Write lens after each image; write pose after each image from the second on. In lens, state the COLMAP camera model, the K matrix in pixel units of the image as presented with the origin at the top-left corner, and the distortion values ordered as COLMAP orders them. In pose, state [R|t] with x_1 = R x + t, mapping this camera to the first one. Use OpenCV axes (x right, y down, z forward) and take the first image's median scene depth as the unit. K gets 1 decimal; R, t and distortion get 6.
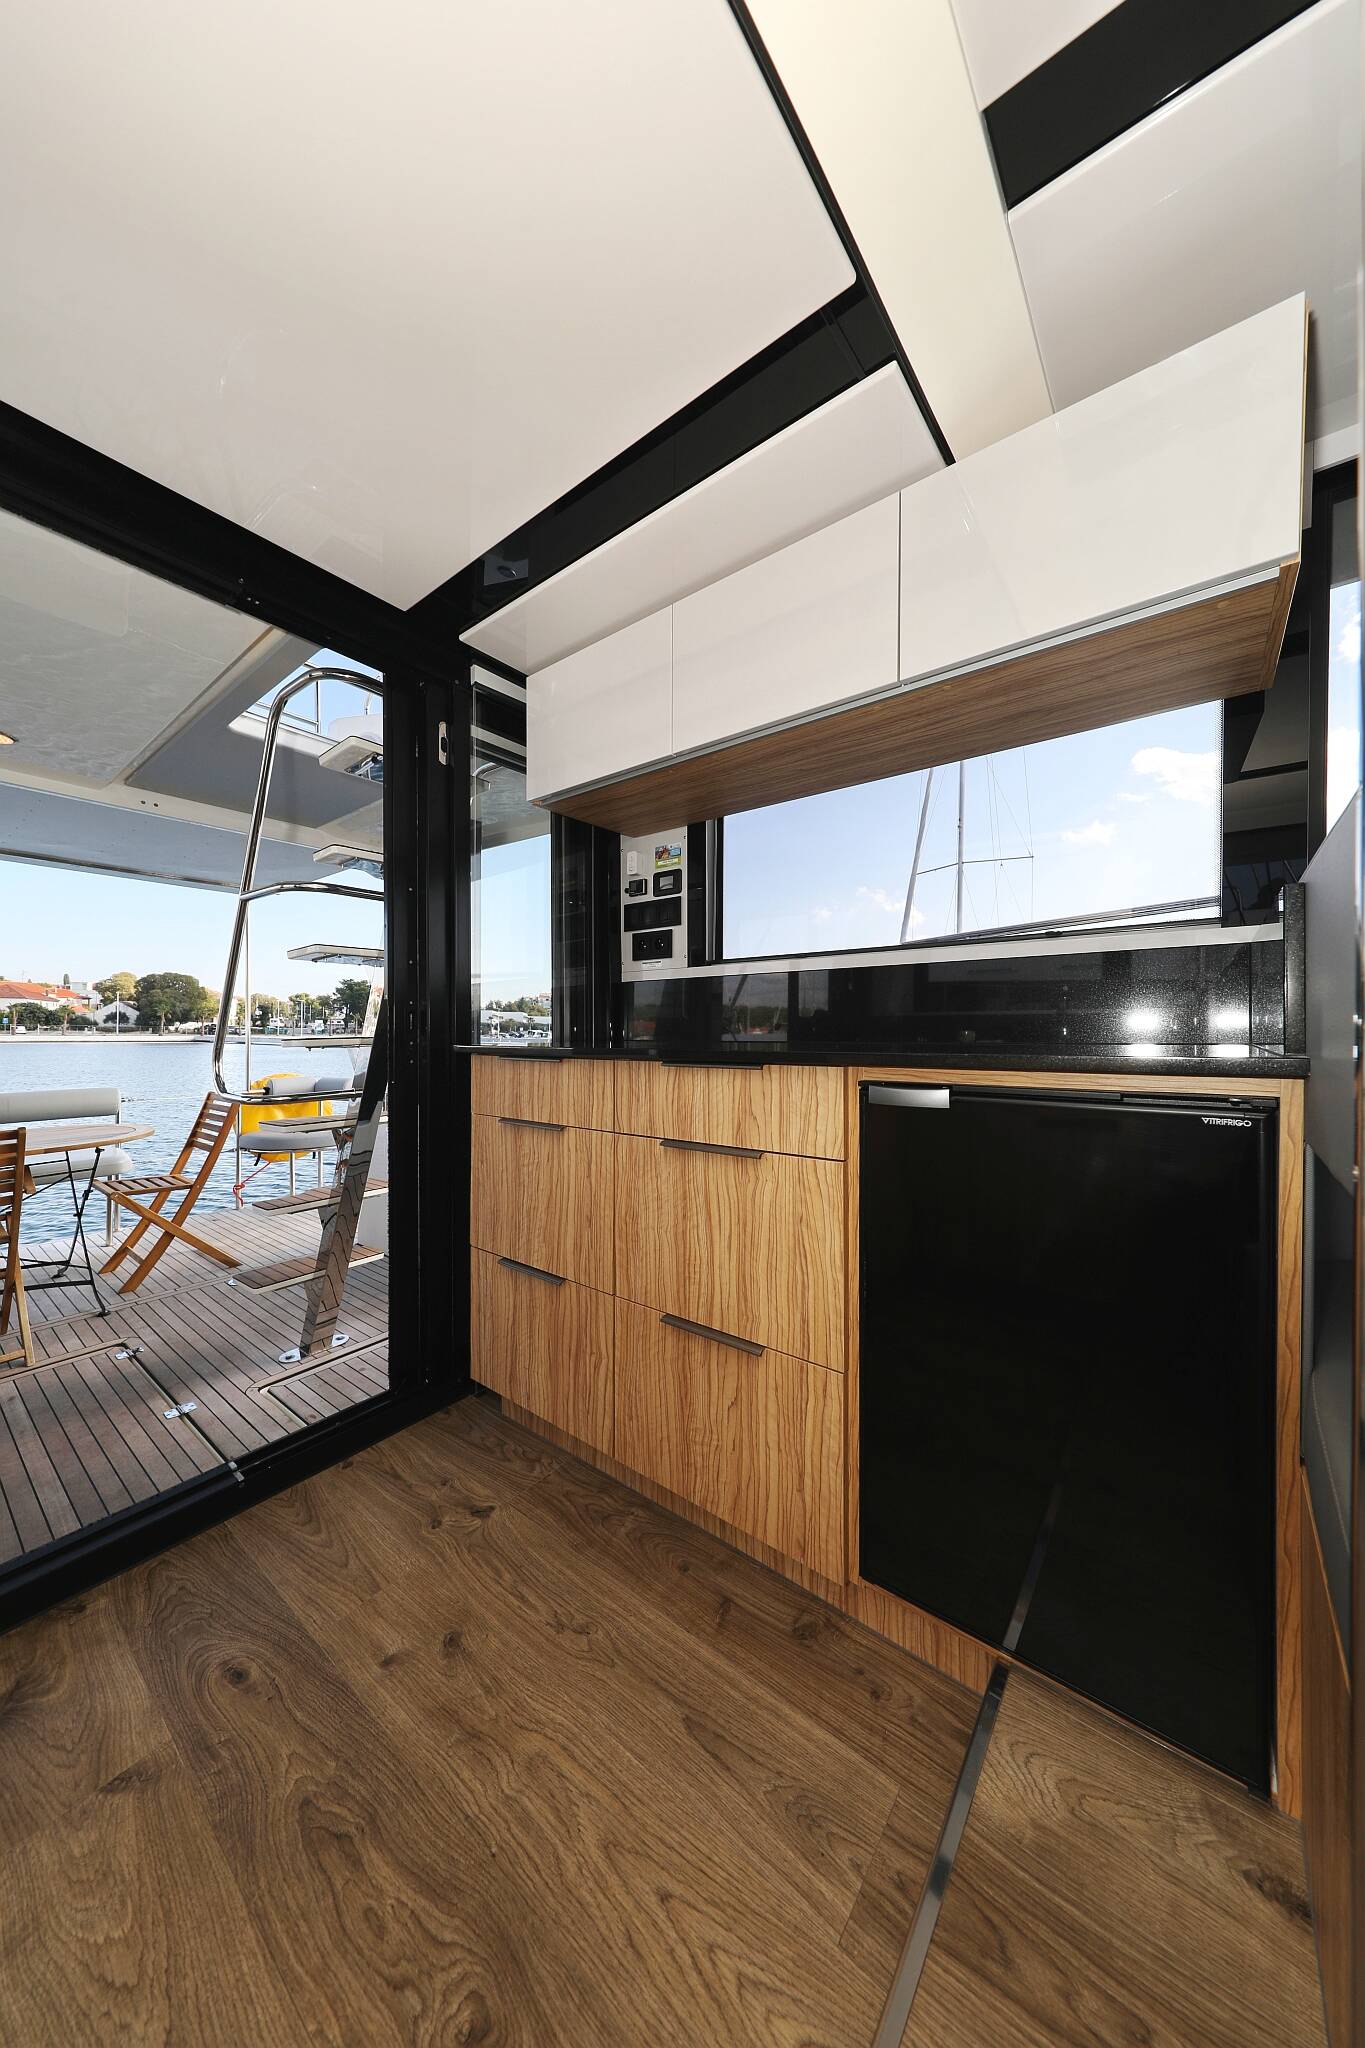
lens RADIAL K [[656.4, 0, 693.8], [0, 656.4, 1022.5], [0, 0, 1]] dist [0.001007, -0.000001]
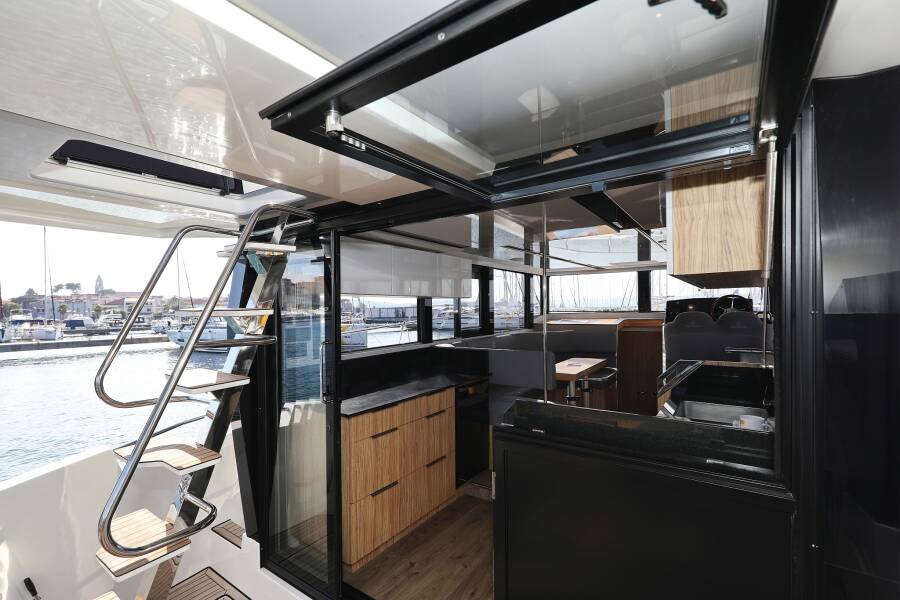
lens RADIAL K [[404.0, 0, 452.2], [0, 404.0, 305.9], [0, 0, 1]] dist [0.001871, 0.000082]
pose [[-0.048550, 0.005074, 0.998808, -2.292954], [0.007429, 0.999961, -0.004719, -0.422809], [-0.998793, 0.007191, -0.048586, 0.969971]]
